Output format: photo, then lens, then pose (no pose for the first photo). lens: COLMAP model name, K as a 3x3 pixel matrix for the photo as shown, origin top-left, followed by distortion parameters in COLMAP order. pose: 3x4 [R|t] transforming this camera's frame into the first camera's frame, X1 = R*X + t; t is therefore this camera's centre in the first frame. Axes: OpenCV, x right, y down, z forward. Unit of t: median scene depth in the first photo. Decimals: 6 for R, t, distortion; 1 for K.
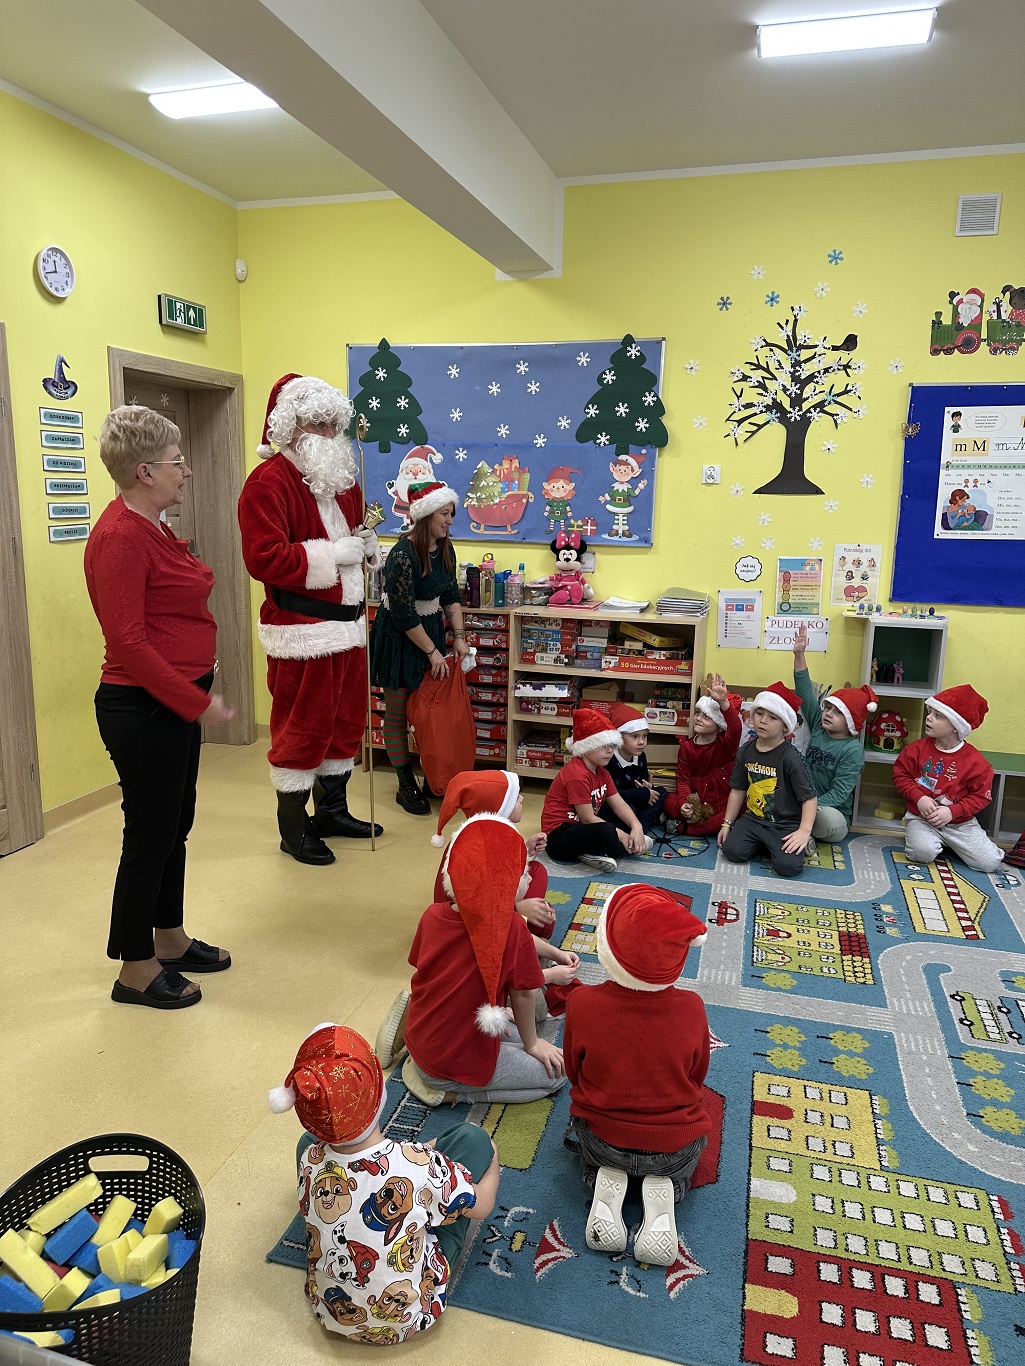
lens RADIAL K [[946.1, 0, 473.5], [0, 946.1, 688.6], [0, 0, 1]] dist [0.038677, -0.049751]
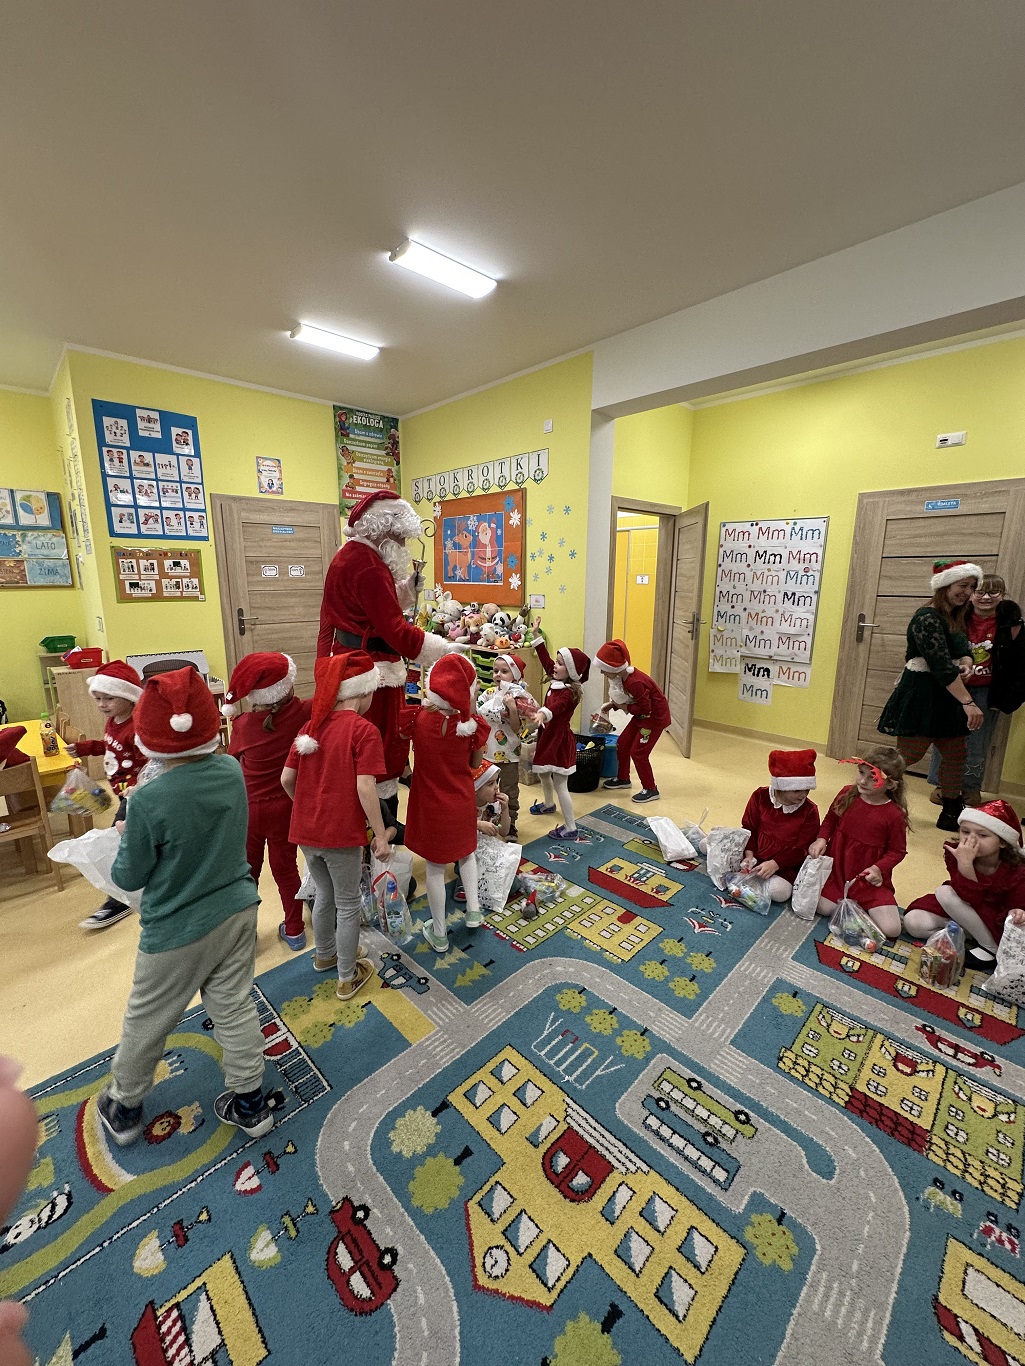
lens RADIAL K [[545.0, 0, 512.5], [0, 545.0, 683.0], [0, 0, 1]] dist [-0.000693, -0.000071]
pose [[-0.471712, 0.154416, -0.868126, 0.625722], [-0.197400, 0.941064, 0.274650, -0.098889], [0.859372, 0.300924, -0.413430, 0.571295]]
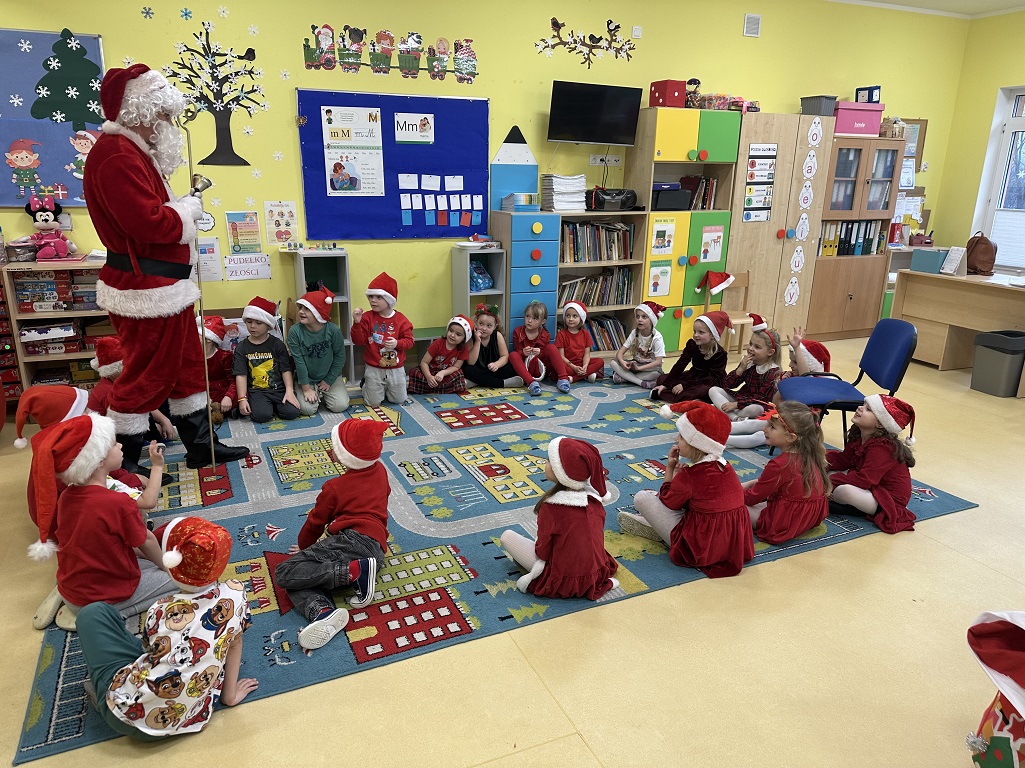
lens RADIAL K [[710.0, 0, 512.5], [0, 710.0, 384.0], [0, 0, 1]] dist [0.038677, -0.049751]
pose [[0.741802, -0.191186, 0.642789, -0.086227], [0.135195, 0.981455, 0.135896, 0.022125], [-0.656850, -0.013906, 0.753893, -0.056014]]
